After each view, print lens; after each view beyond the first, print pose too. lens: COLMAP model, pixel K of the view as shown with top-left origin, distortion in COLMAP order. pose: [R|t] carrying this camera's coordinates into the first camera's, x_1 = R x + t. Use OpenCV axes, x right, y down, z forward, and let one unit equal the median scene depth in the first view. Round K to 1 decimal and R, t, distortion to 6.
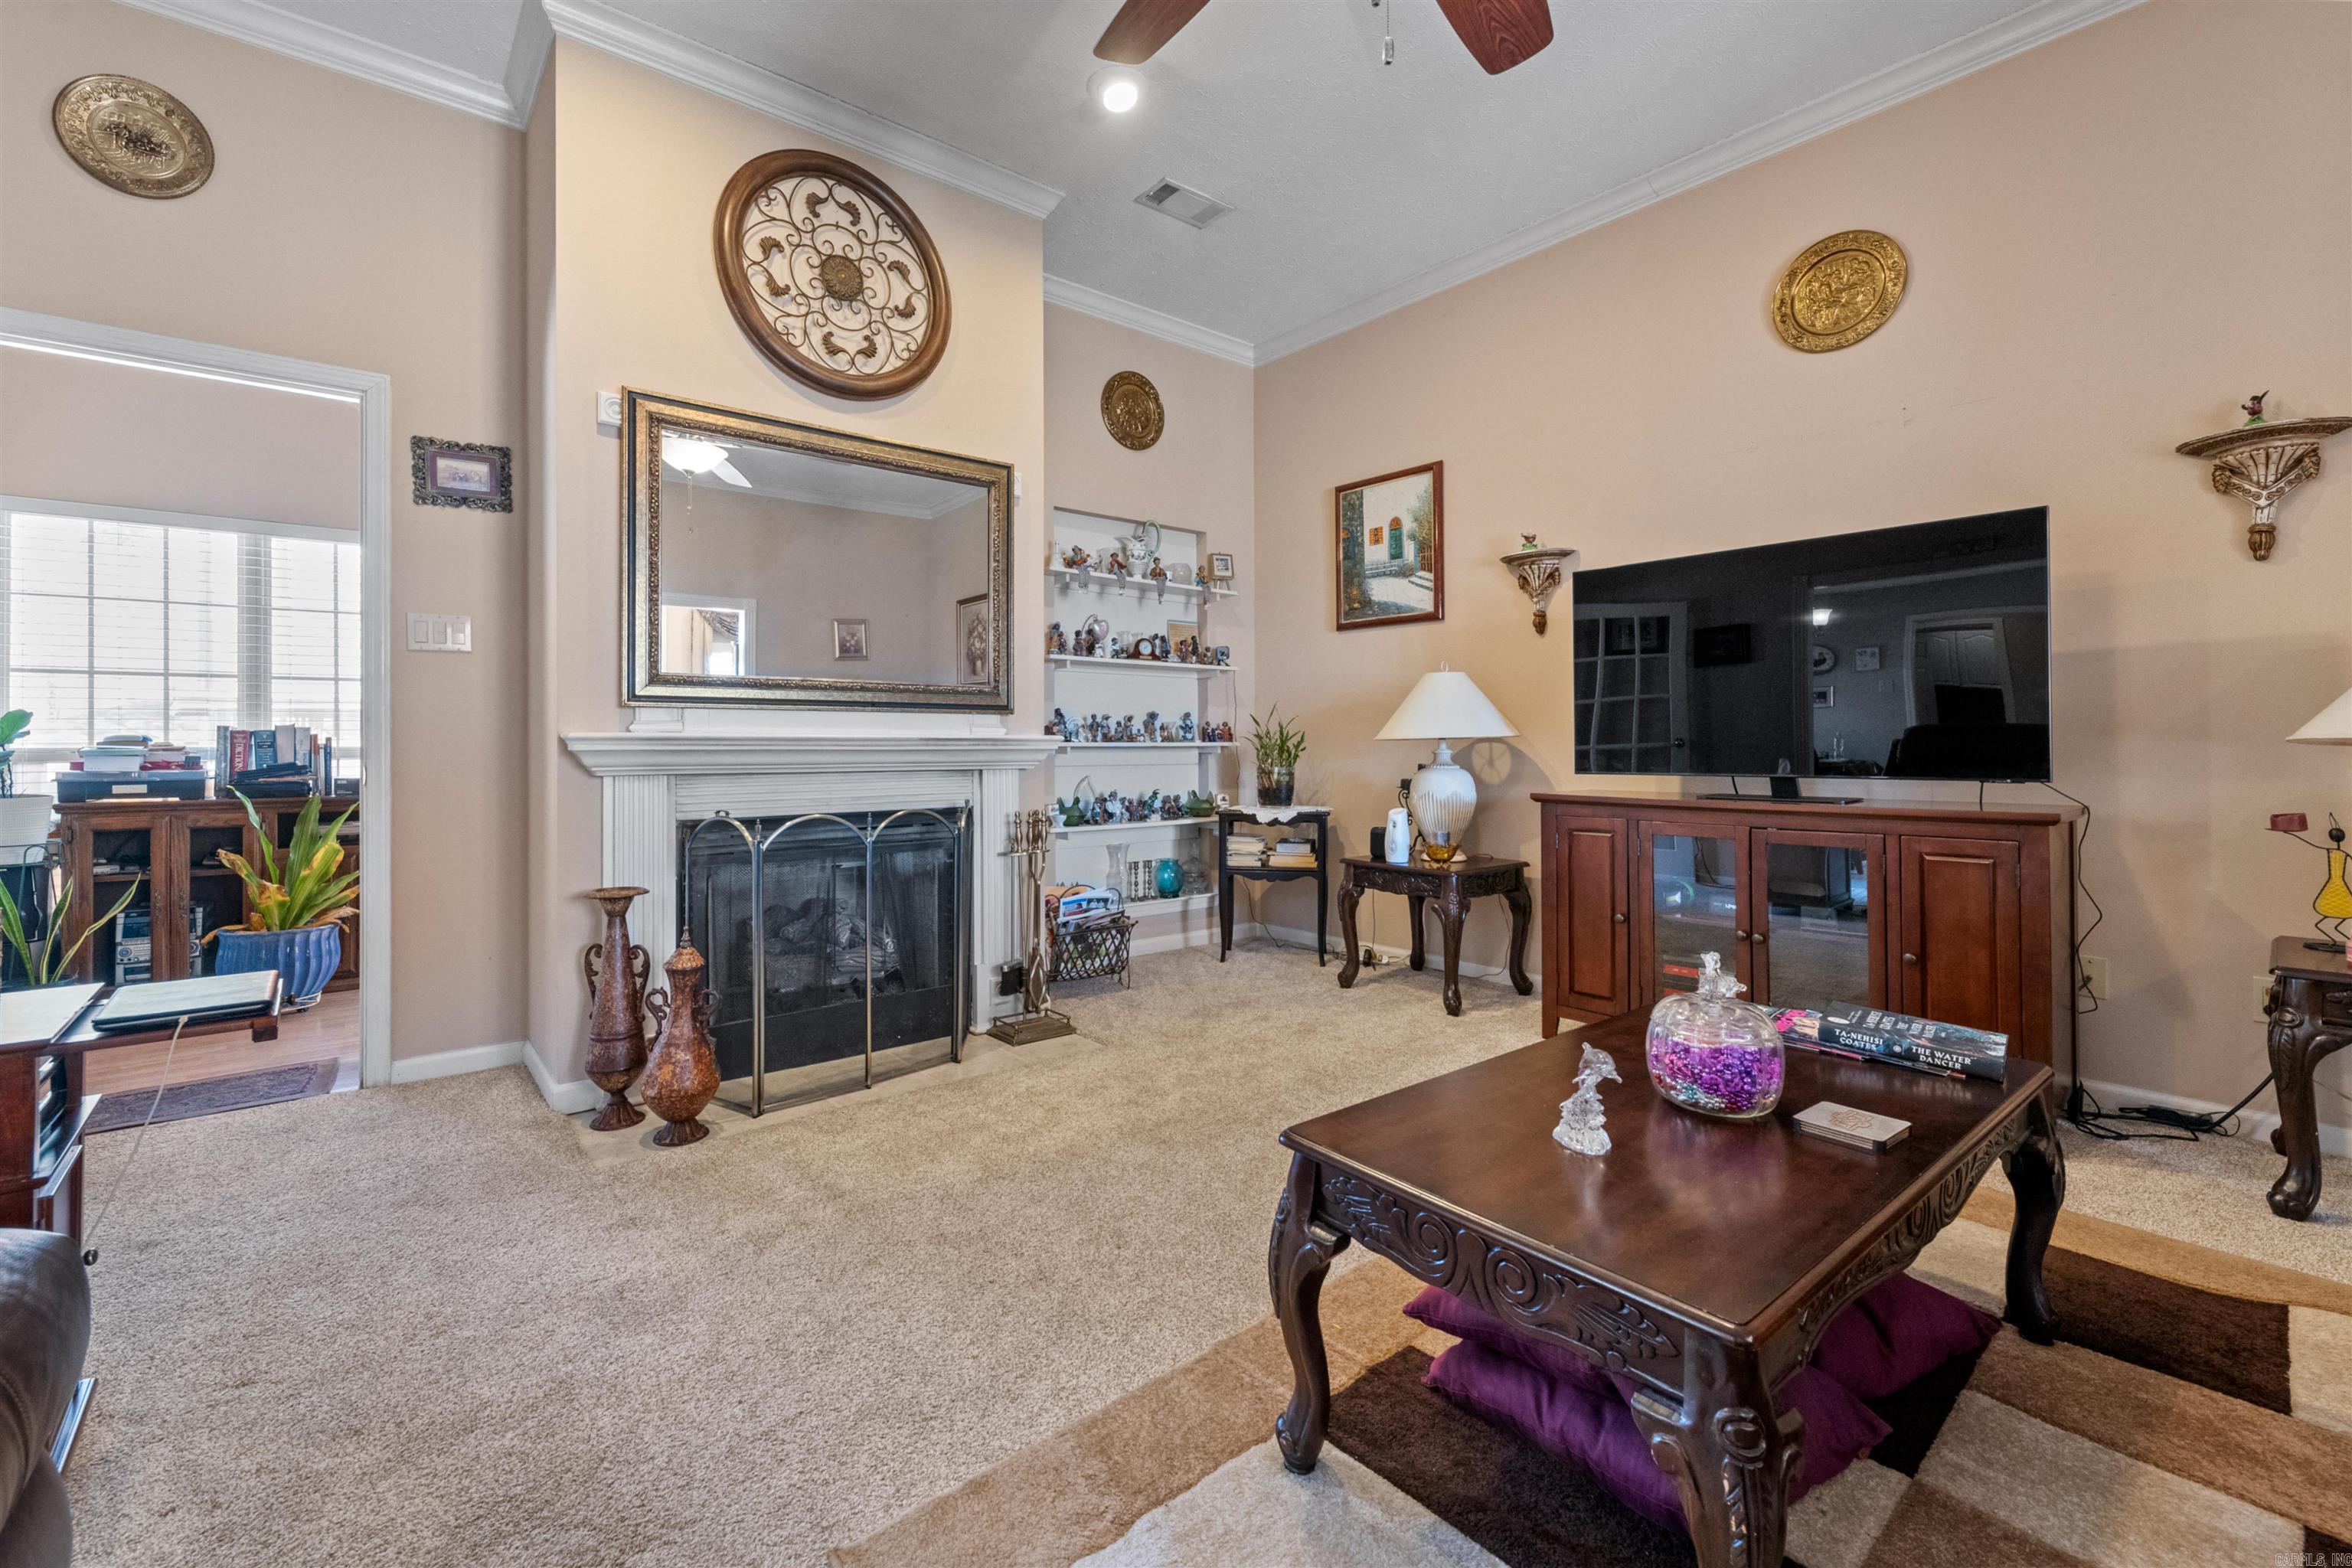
lens RADIAL K [[985.9, 0, 1152.2], [0, 985.9, 736.7], [0, 0, 1]] dist [0.009234, -0.004029]
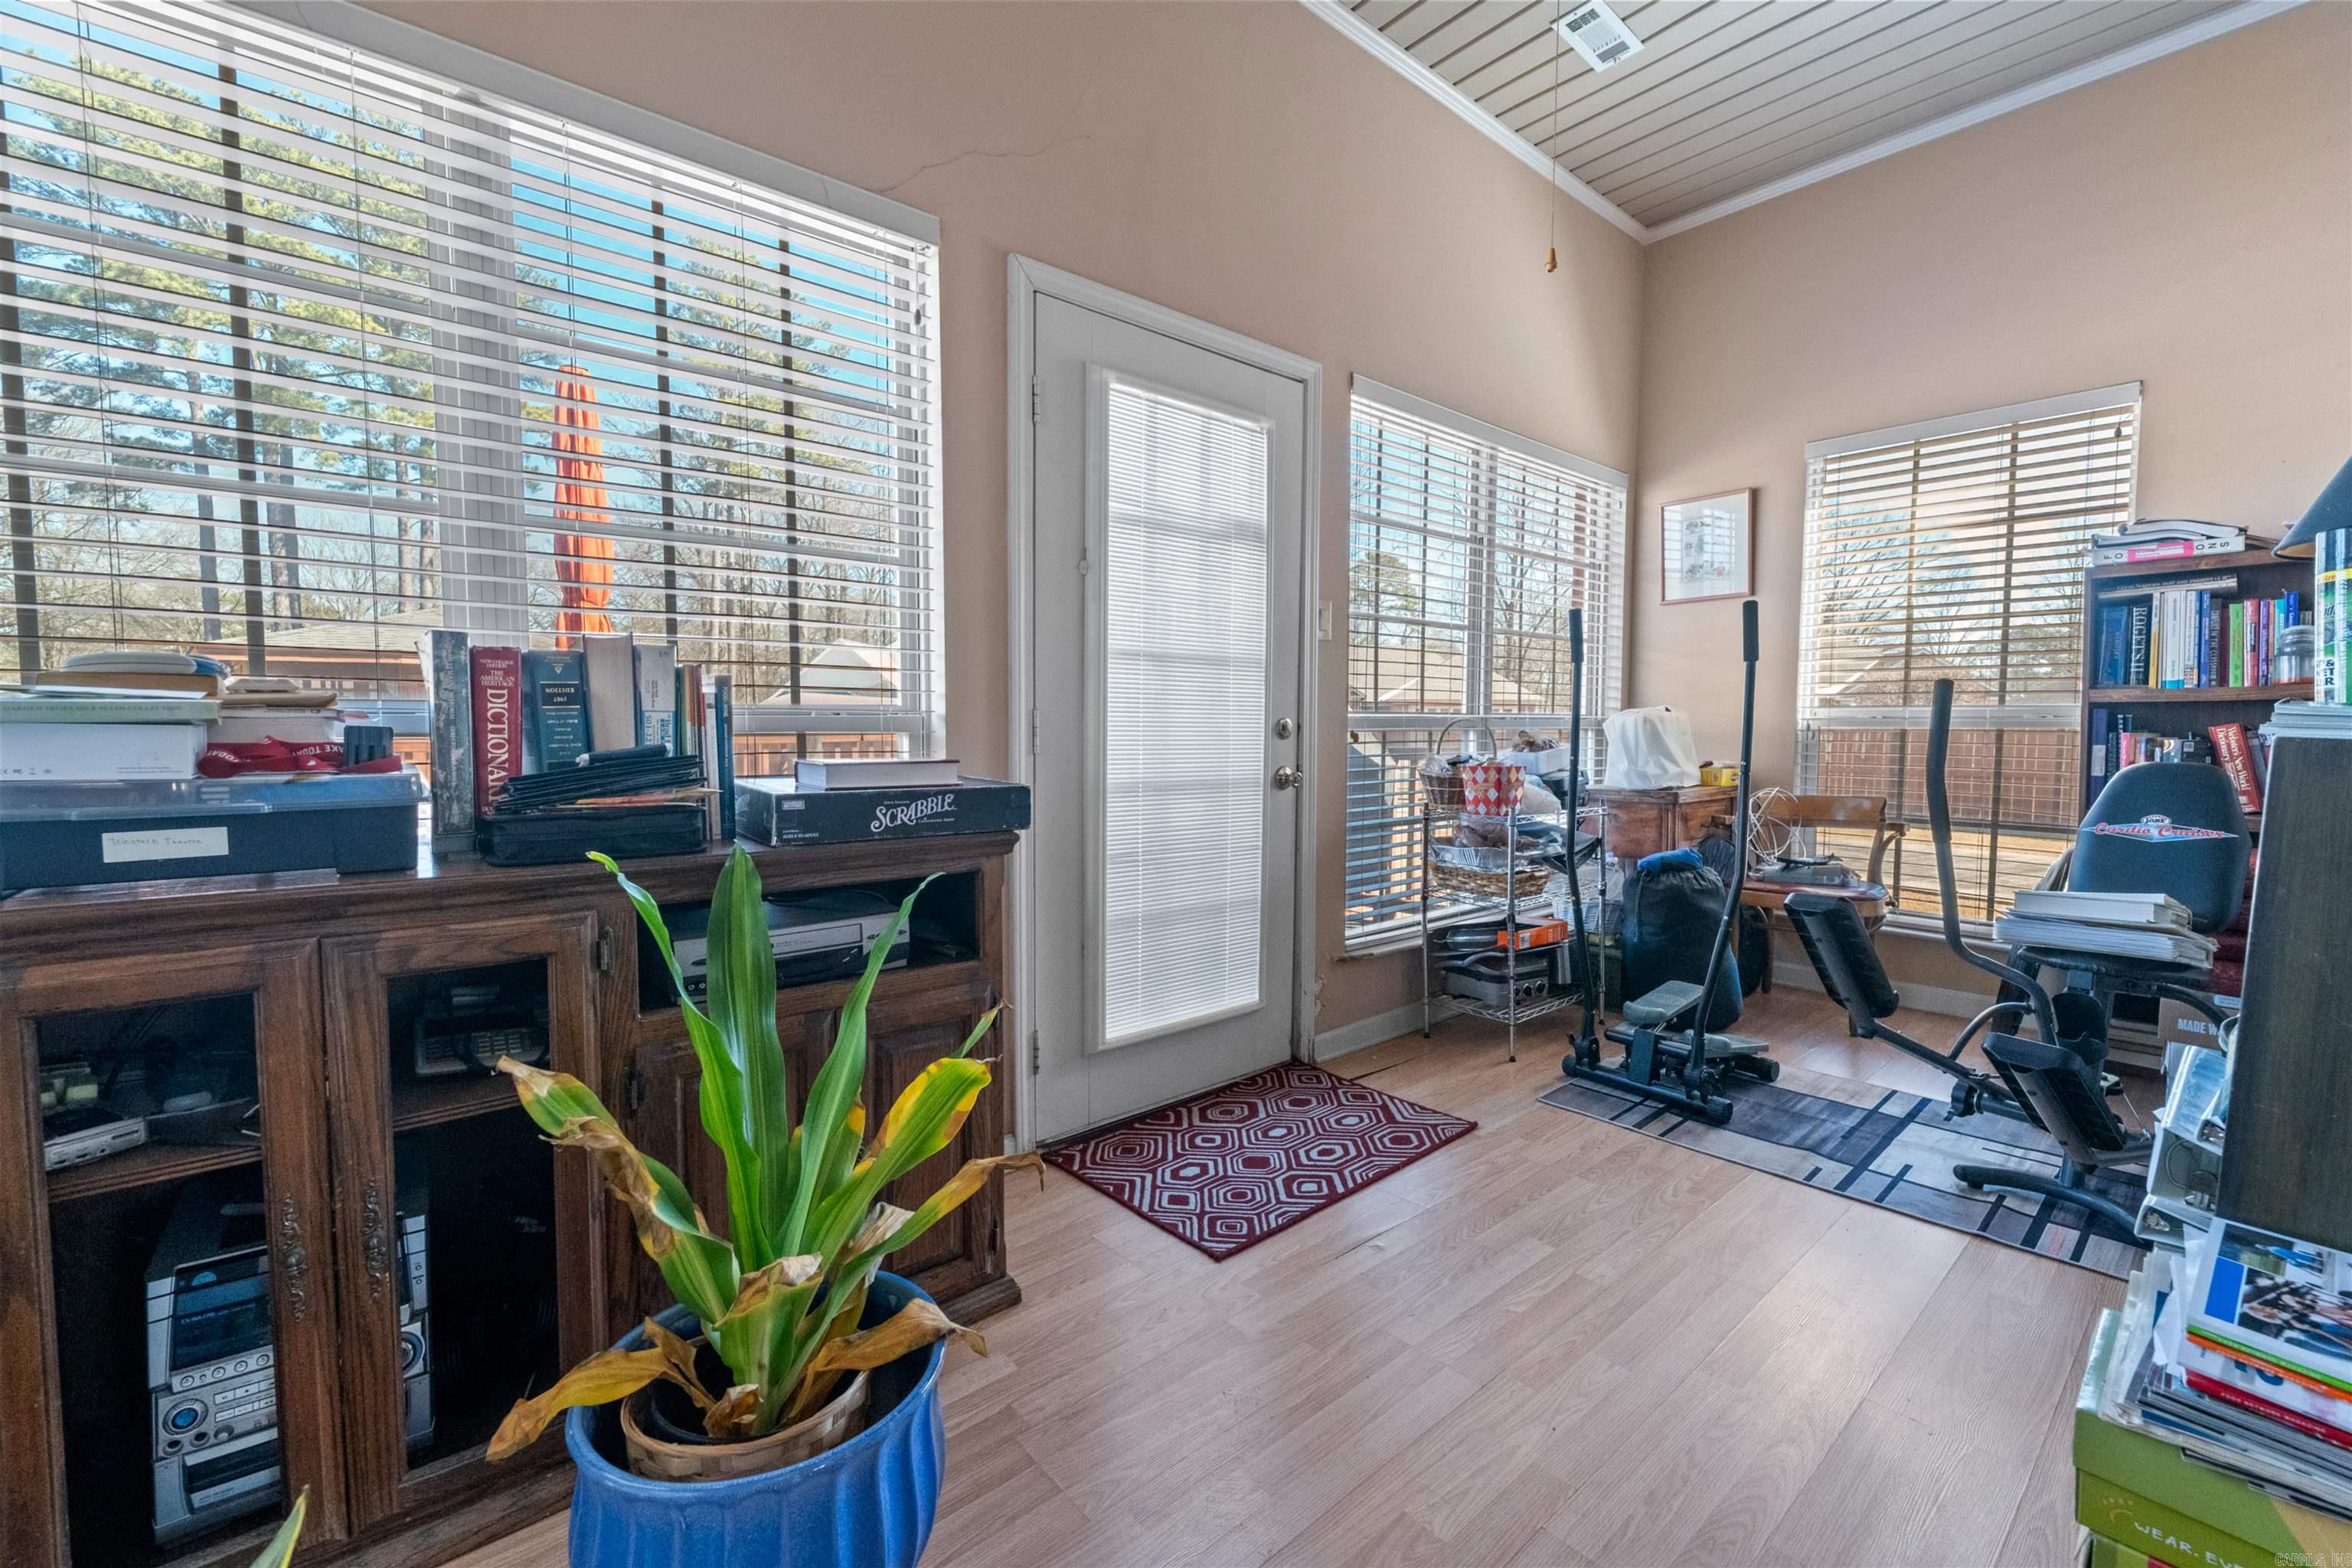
lens RADIAL K [[985.9, 0, 1191.5], [0, 985.9, 782.6], [0, 0, 1]] dist [0.009234, -0.004029]
pose [[0.999914, 0.008041, 0.010368, -0.738718], [-0.008734, 0.997606, 0.068600, 0.014130], [-0.009791, -0.068685, 0.997590, 0.713297]]
